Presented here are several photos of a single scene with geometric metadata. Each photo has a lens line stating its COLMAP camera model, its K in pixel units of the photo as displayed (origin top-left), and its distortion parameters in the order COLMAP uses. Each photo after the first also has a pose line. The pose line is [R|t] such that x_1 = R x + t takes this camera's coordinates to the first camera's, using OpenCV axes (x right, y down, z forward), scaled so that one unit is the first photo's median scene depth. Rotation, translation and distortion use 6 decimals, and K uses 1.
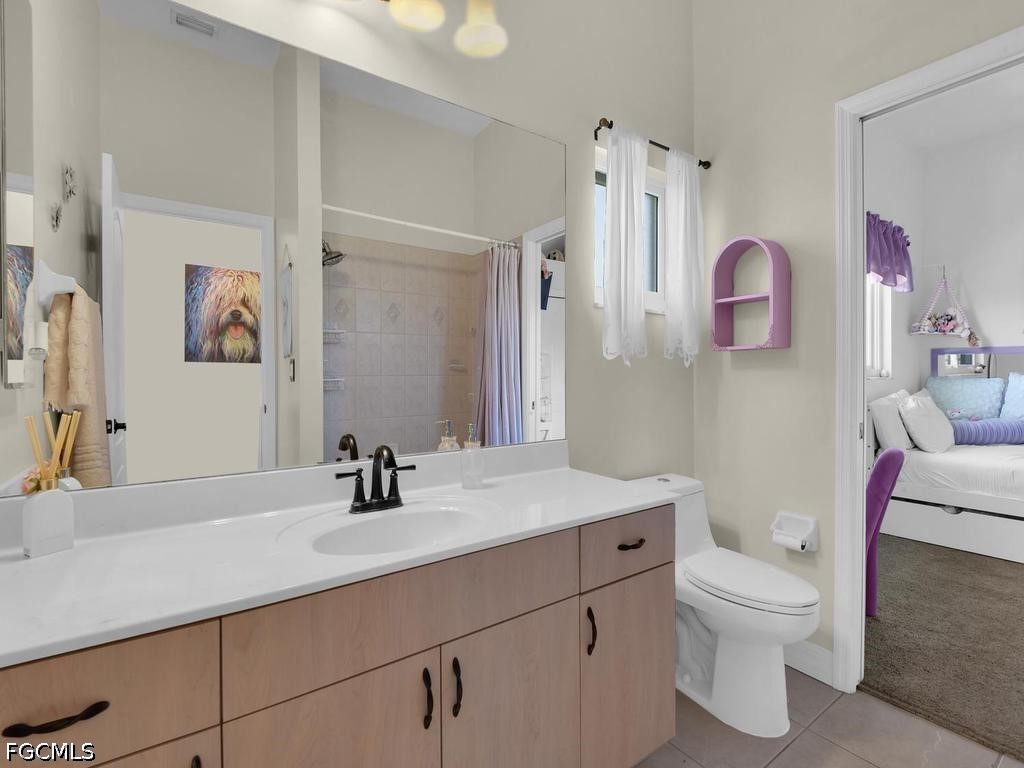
lens RADIAL K [[471.4, 0, 518.7], [0, 471.4, 381.7], [0, 0, 1]] dist [0.008314, -0.016266]
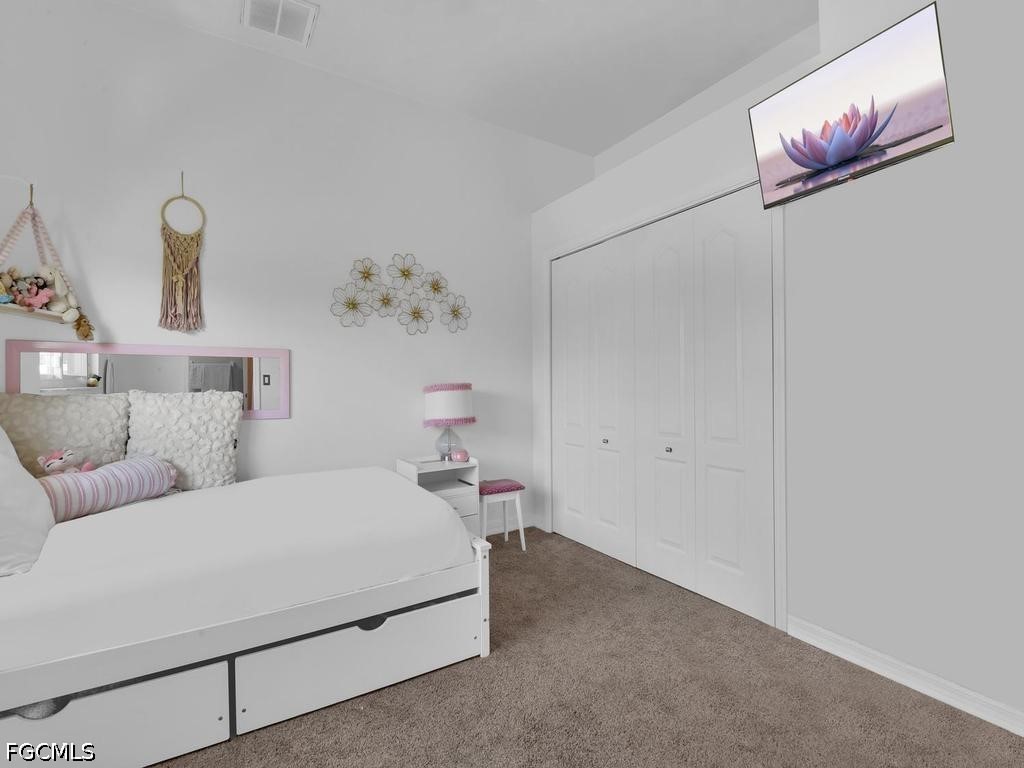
lens RADIAL K [[466.1, 0, 512.6], [0, 466.1, 383.2], [0, 0, 1]] dist [0.014081, -0.020988]
pose [[0.056440, 0.005770, 0.998389, 0.424632], [0.022902, 0.999713, -0.007073, -0.004884], [-0.998143, 0.023264, 0.056292, 0.437408]]
